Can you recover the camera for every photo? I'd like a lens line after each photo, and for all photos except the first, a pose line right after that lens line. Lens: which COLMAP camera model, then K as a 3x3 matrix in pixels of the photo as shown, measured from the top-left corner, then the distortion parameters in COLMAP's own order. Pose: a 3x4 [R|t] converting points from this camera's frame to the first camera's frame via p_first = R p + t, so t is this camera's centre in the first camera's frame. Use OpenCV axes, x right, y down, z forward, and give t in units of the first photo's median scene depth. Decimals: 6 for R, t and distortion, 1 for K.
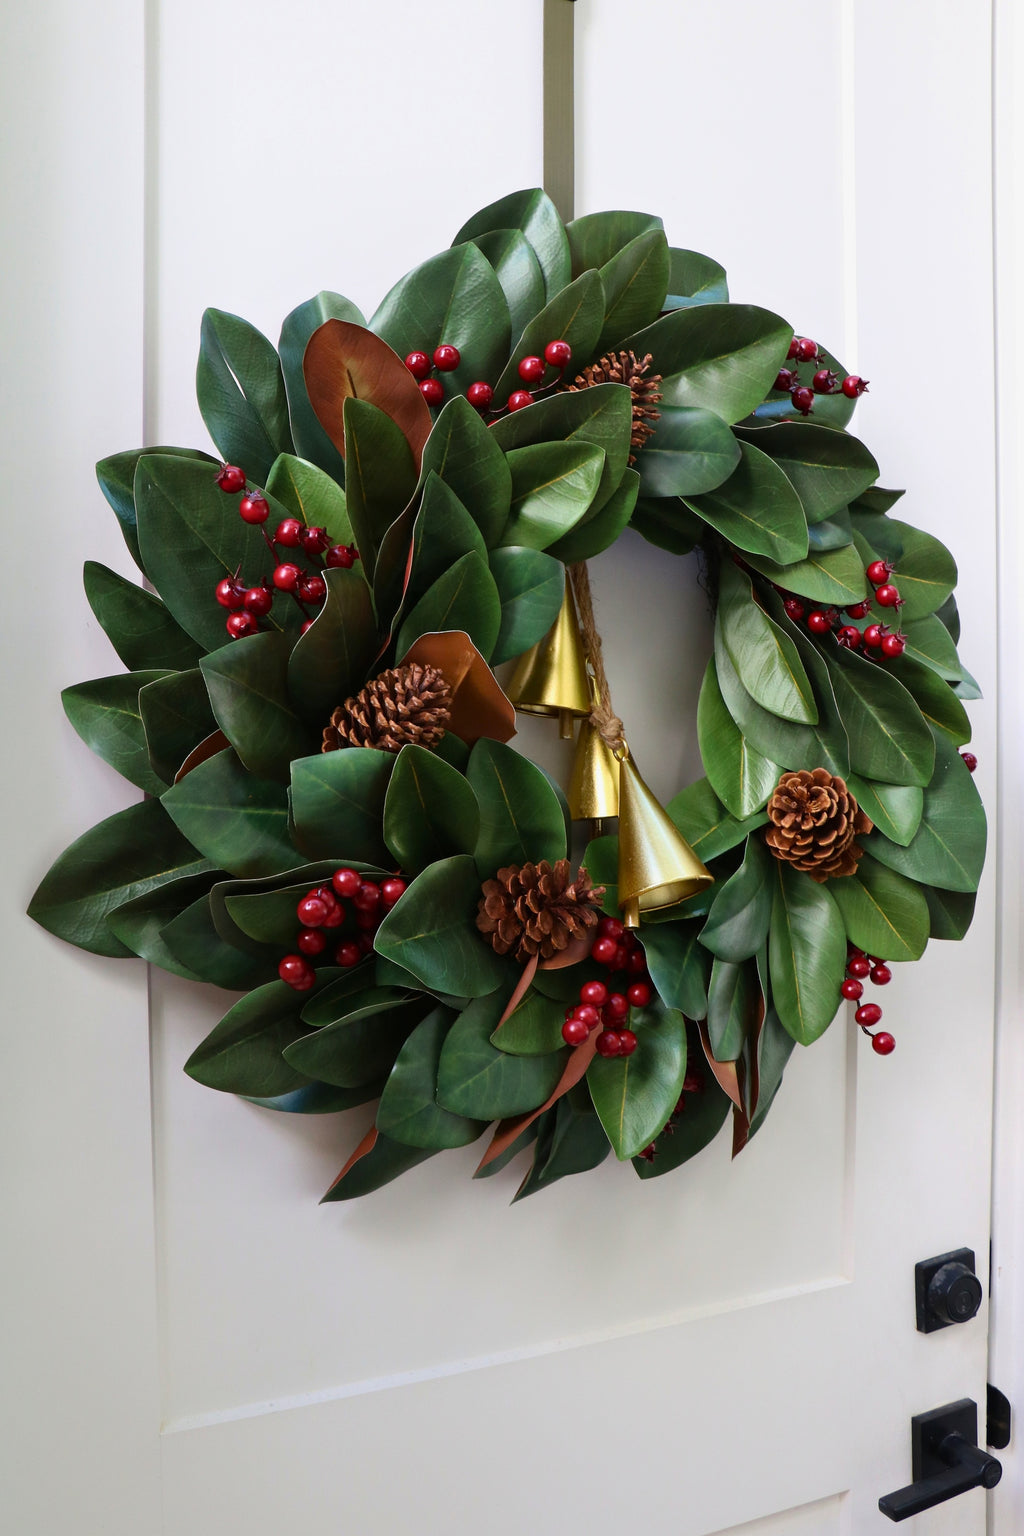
lens RADIAL K [[1462.0, 0, 511.5], [0, 1462.0, 774.6], [0, 0, 1]] dist [-0.143306, 0.134836]
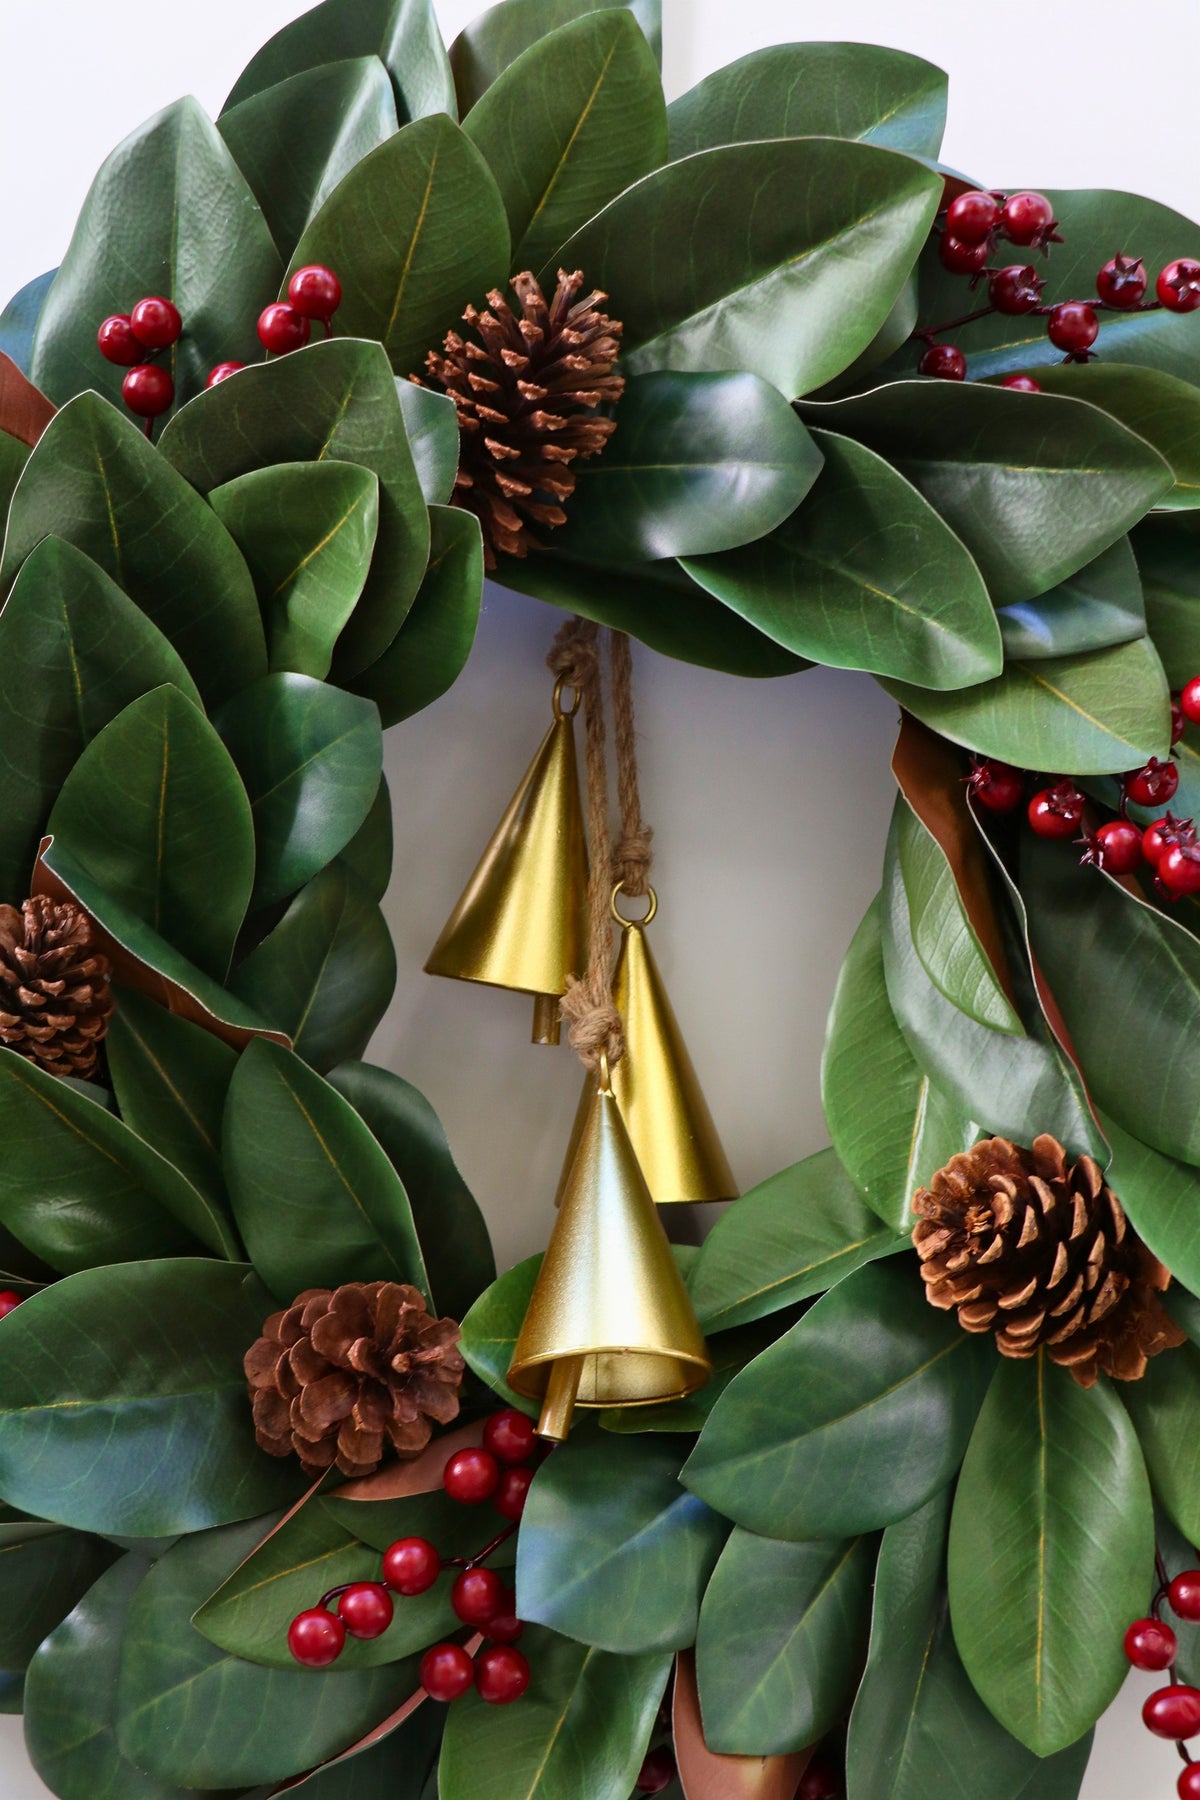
lens RADIAL K [[2379.6, 0, 569.9], [0, 2379.6, 910.0], [0, 0, 1]] dist [-0.033753, 0.277275]
pose [[0.867723, 0.019745, -0.496656, 0.510754], [-0.048488, 0.997807, -0.045048, -0.038395], [0.494678, 0.063171, 0.866778, 0.318309]]
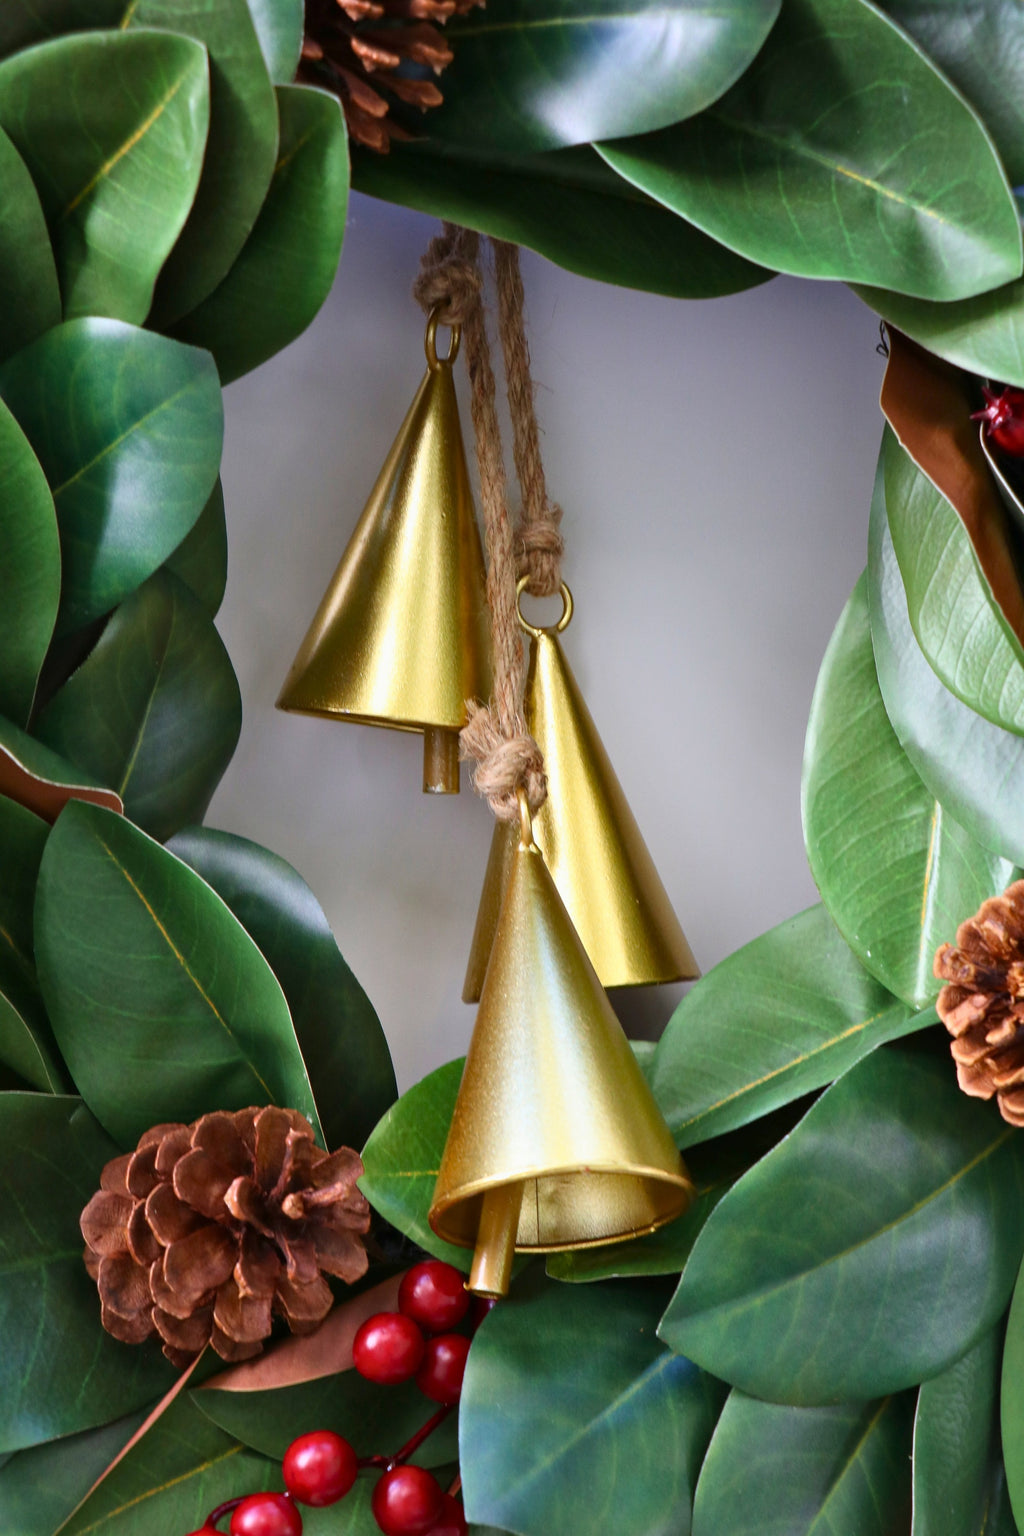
lens RADIAL K [[3254.1, 0, 490.9], [0, 3254.1, 800.1], [0, 0, 1]] dist [0.177846, 0.268570]
pose [[0.893093, -0.007940, -0.449802, 0.496373], [0.006246, 0.999967, -0.005252, -0.020207], [0.449828, 0.001881, 0.893113, 0.254082]]
